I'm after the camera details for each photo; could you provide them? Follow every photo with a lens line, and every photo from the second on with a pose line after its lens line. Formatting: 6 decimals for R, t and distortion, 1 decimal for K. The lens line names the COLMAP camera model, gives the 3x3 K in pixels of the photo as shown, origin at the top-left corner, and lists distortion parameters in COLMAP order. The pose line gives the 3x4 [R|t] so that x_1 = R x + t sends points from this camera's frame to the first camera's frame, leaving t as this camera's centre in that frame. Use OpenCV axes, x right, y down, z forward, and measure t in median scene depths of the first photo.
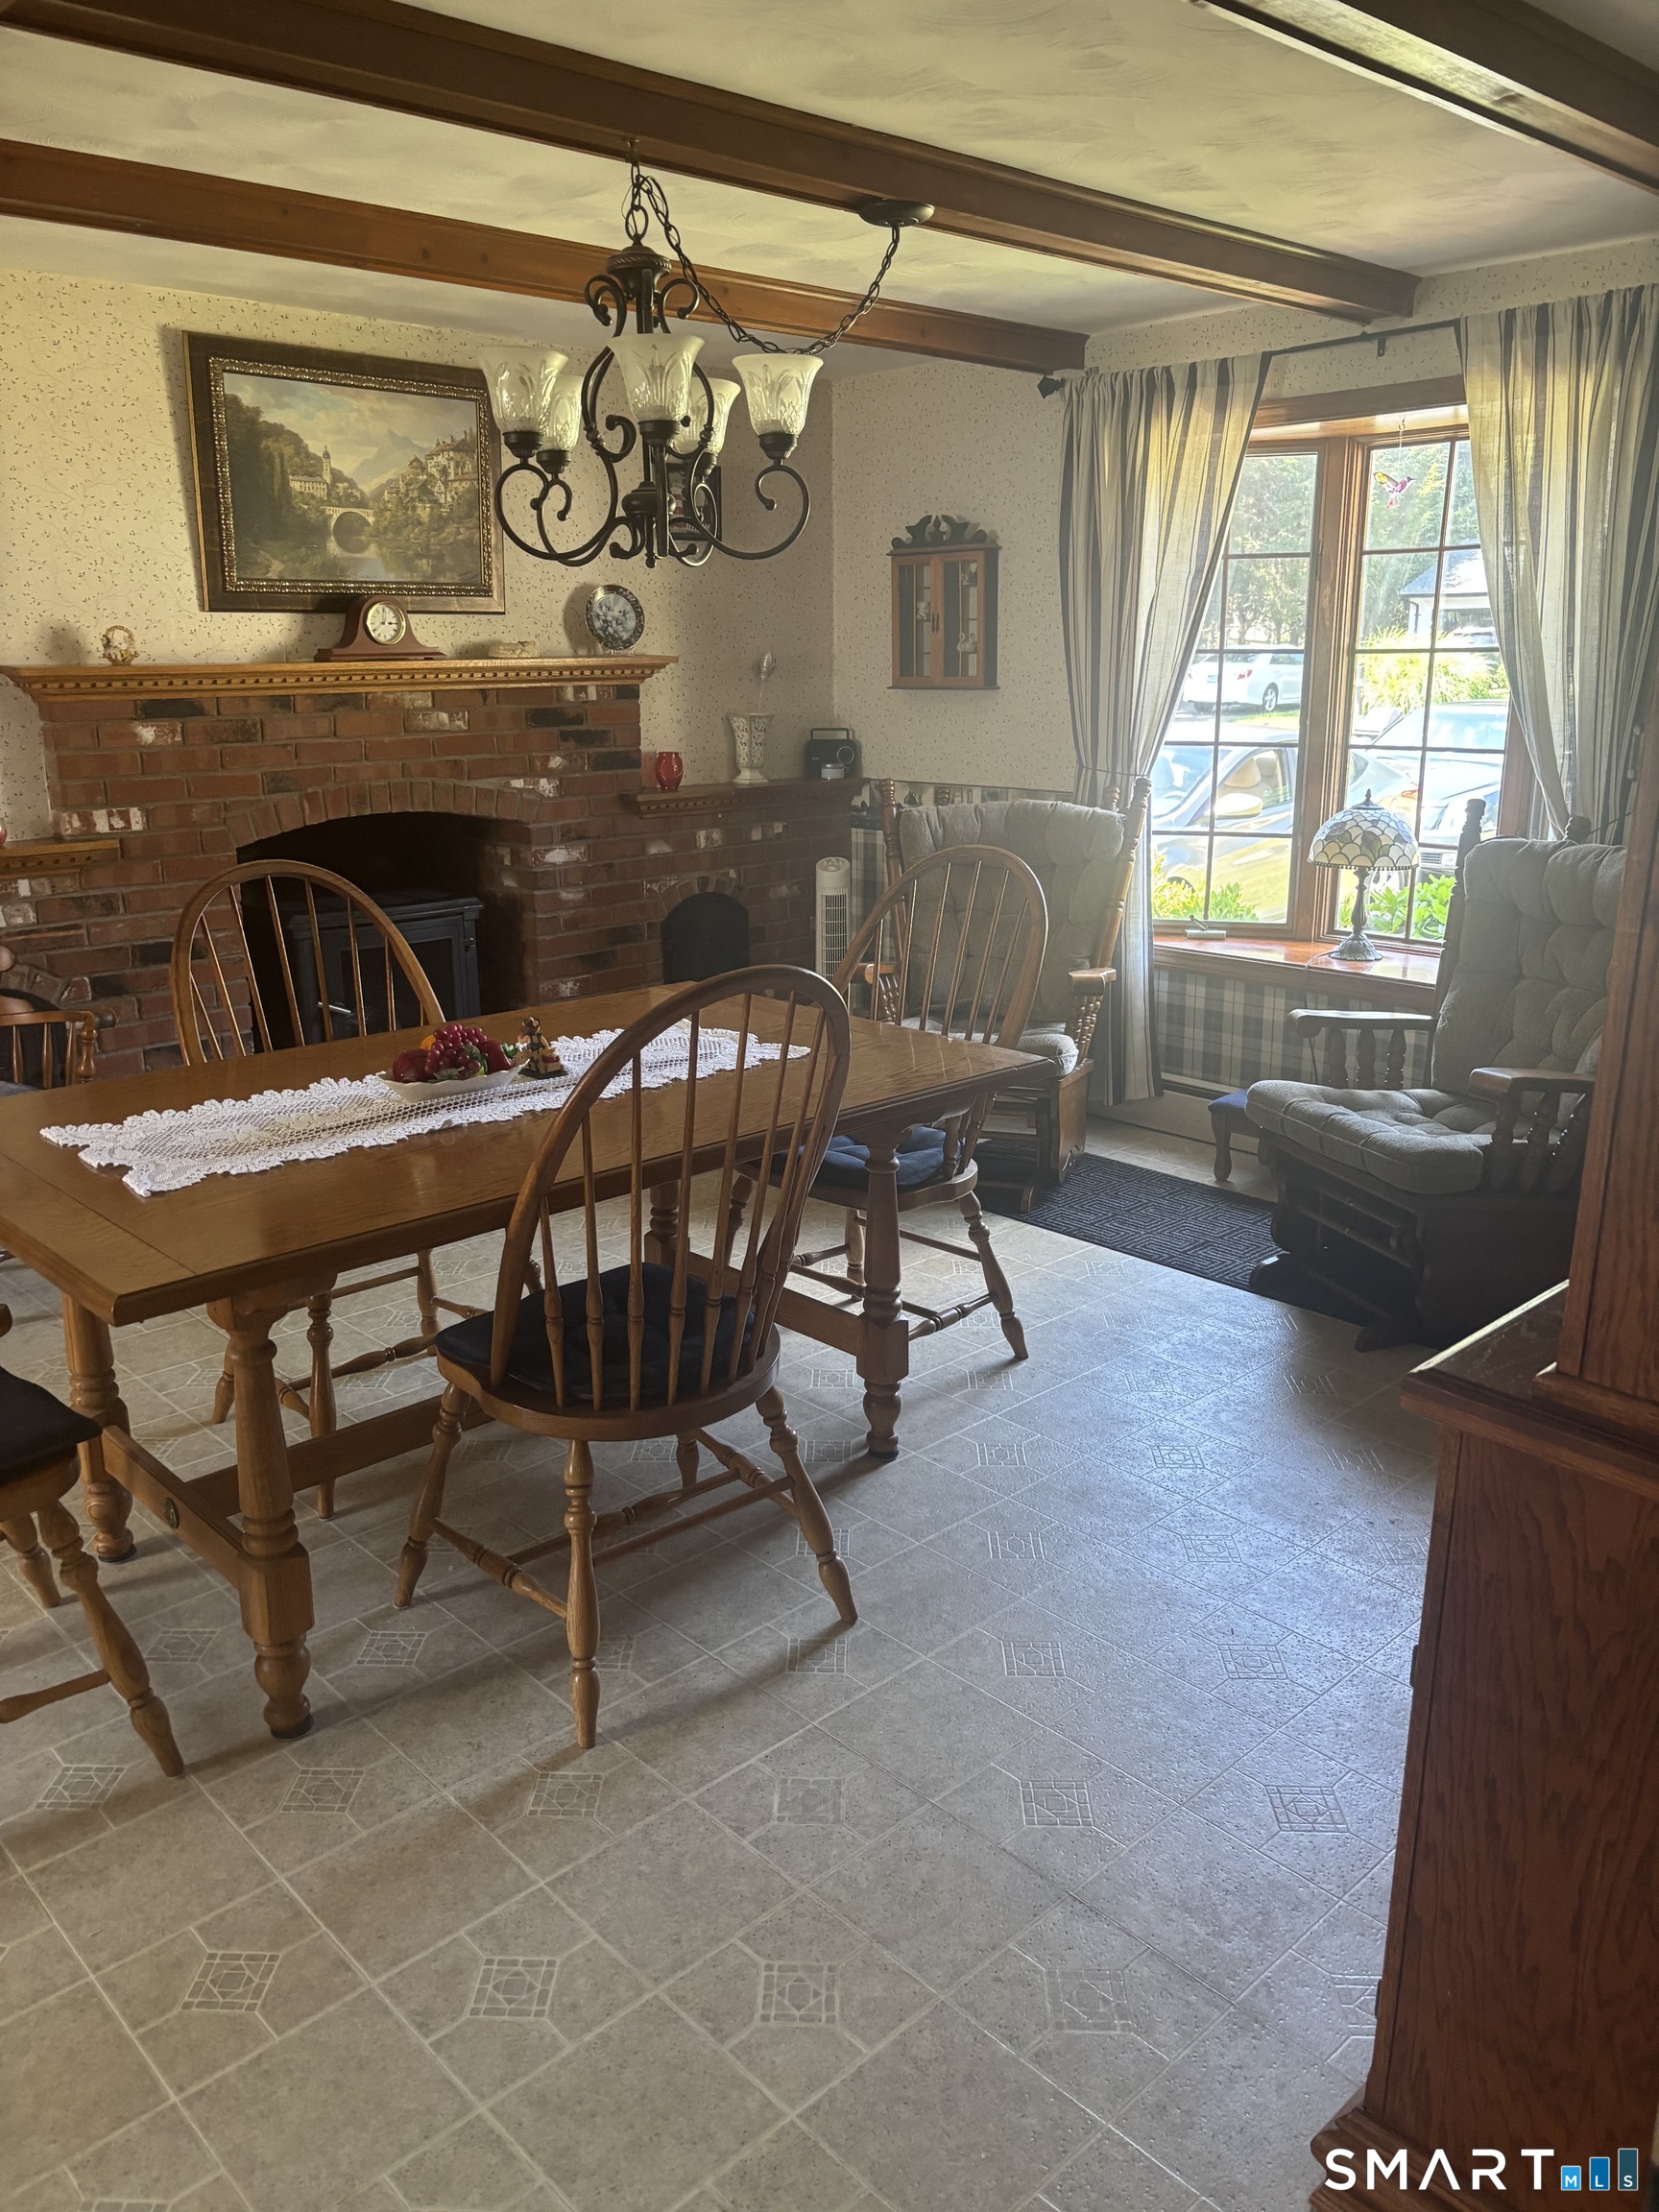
lens RADIAL K [[1669.8, 0, 829.5], [0, 1669.8, 1106.0], [0, 0, 1]] dist [0.026385, -0.000419]
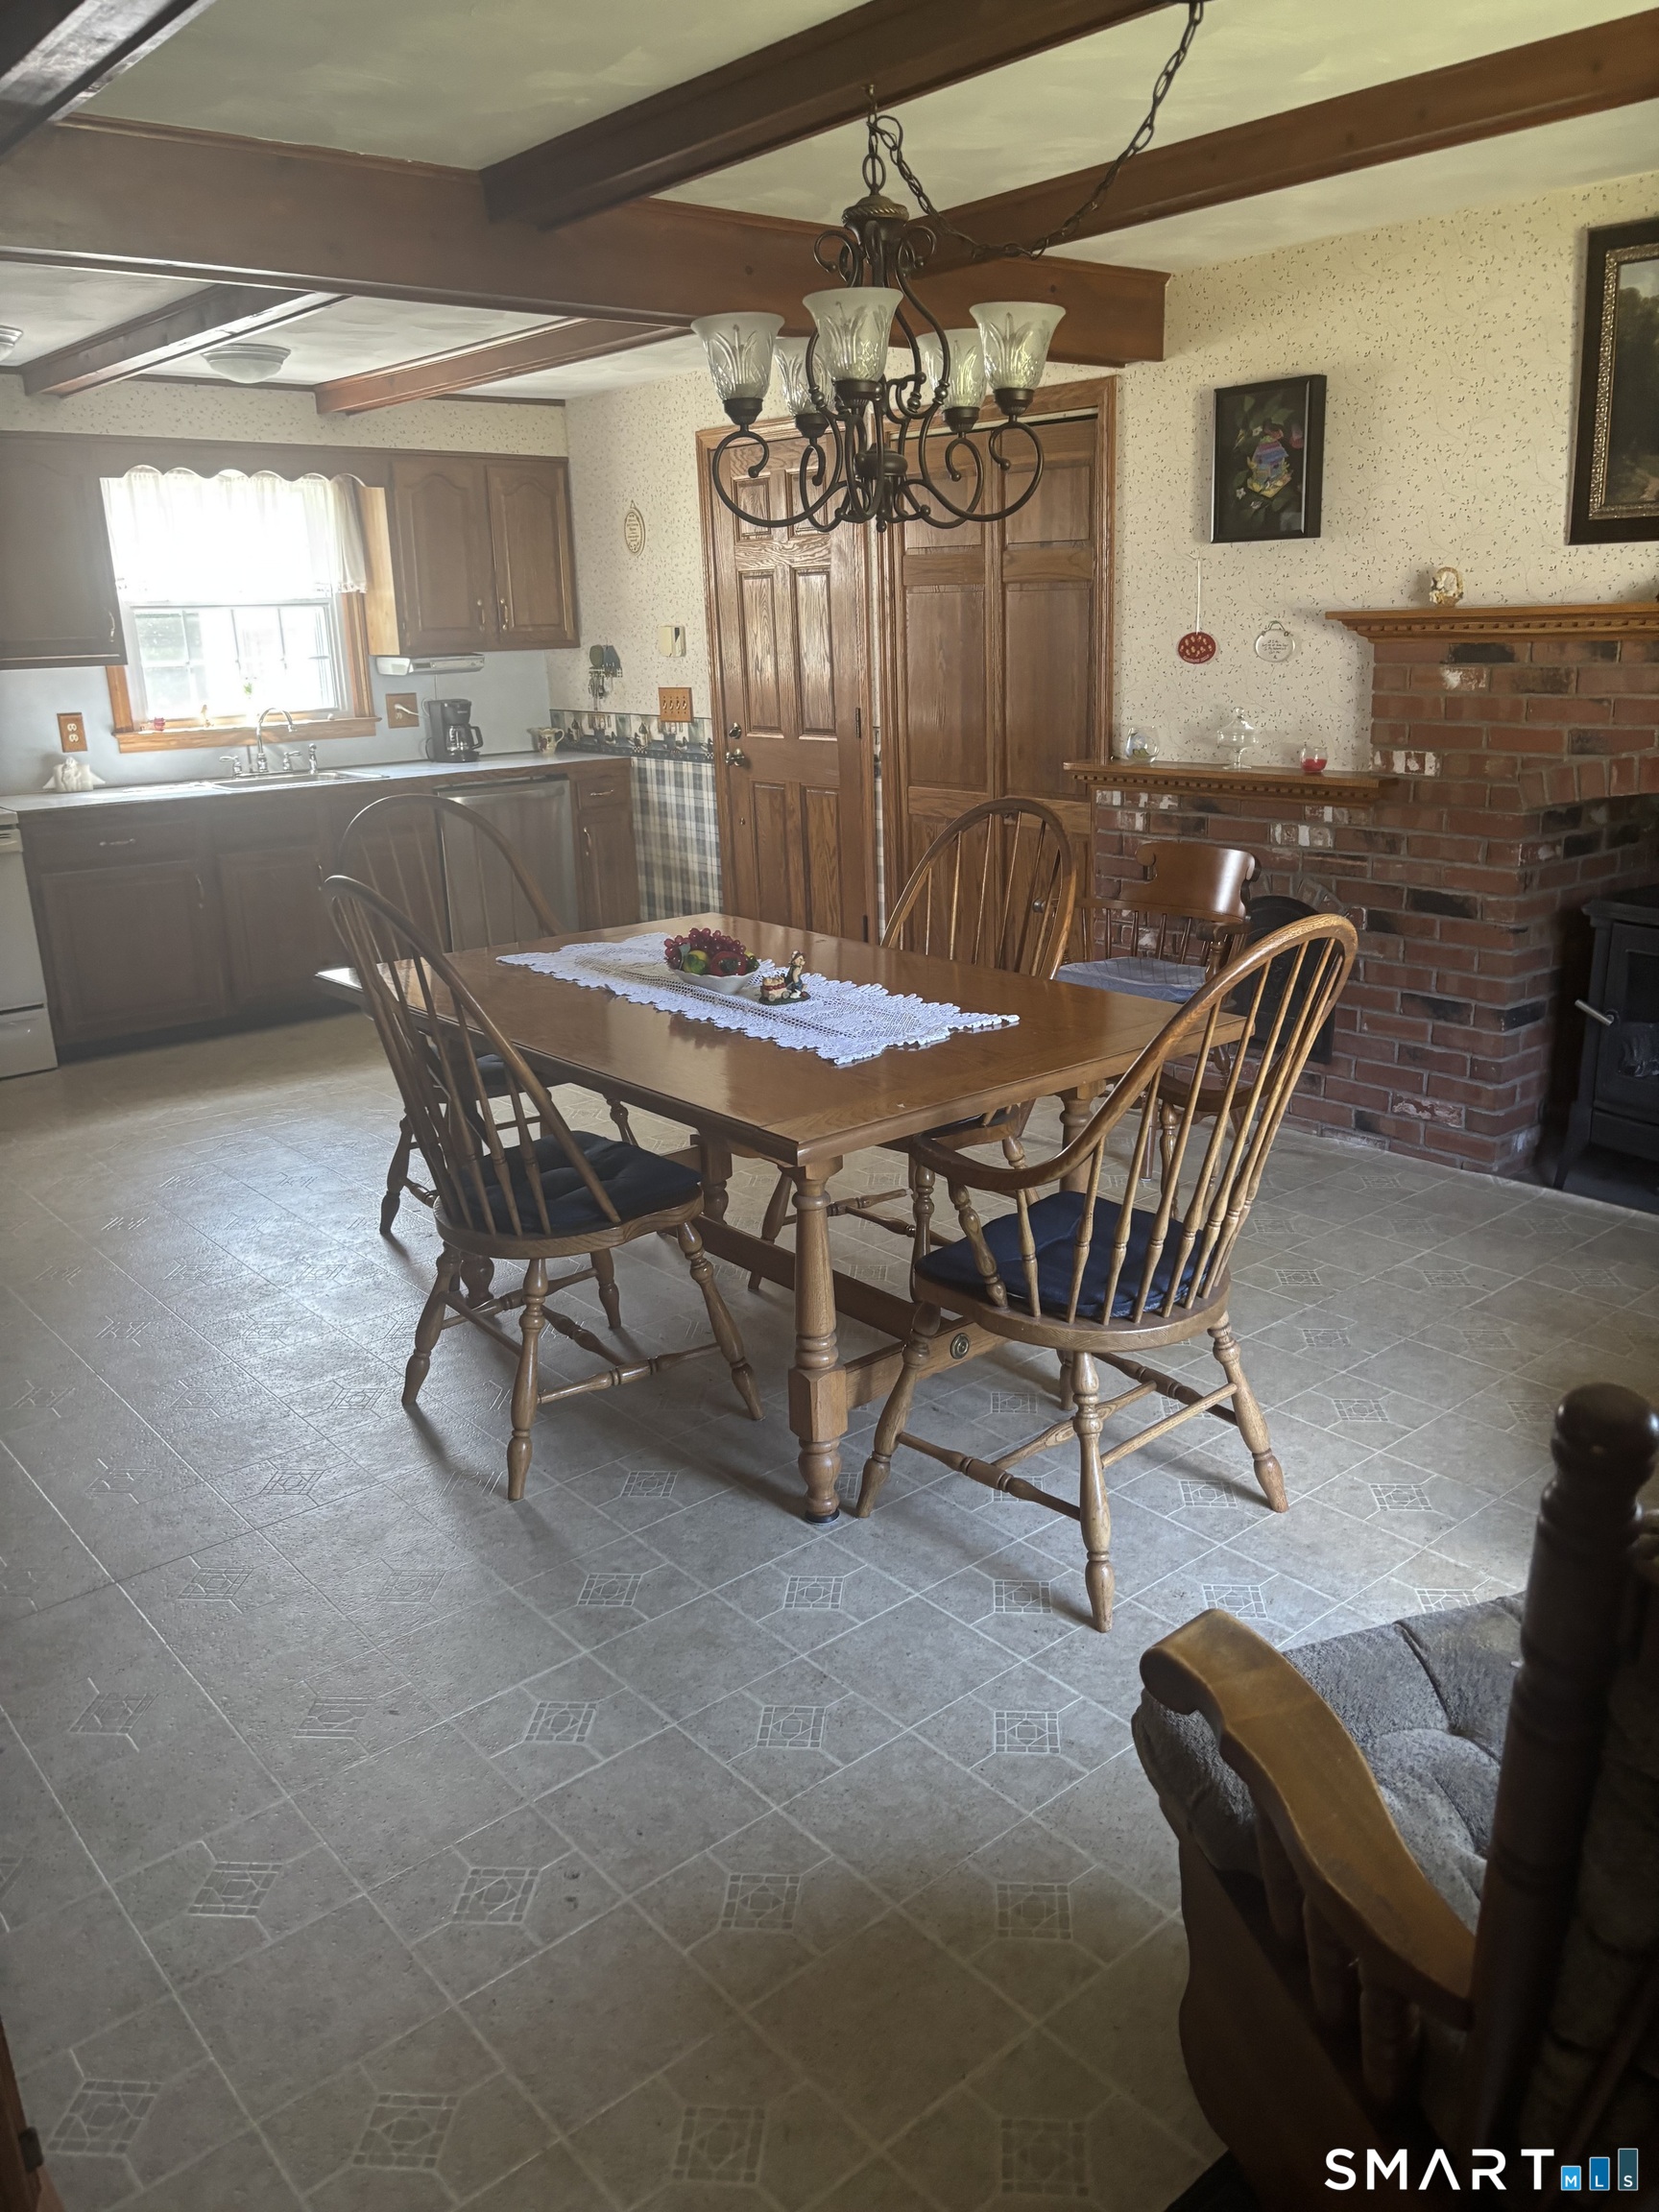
lens RADIAL K [[1639.1, 0, 796.7], [0, 1639.1, 1099.6], [0, 0, 1]] dist [0.015448, -0.000654]
pose [[-0.057575, 0.299541, -0.952345, 0.596261], [-0.234852, 0.923093, 0.304539, -0.197129], [0.970325, 0.241194, 0.017201, 0.672932]]
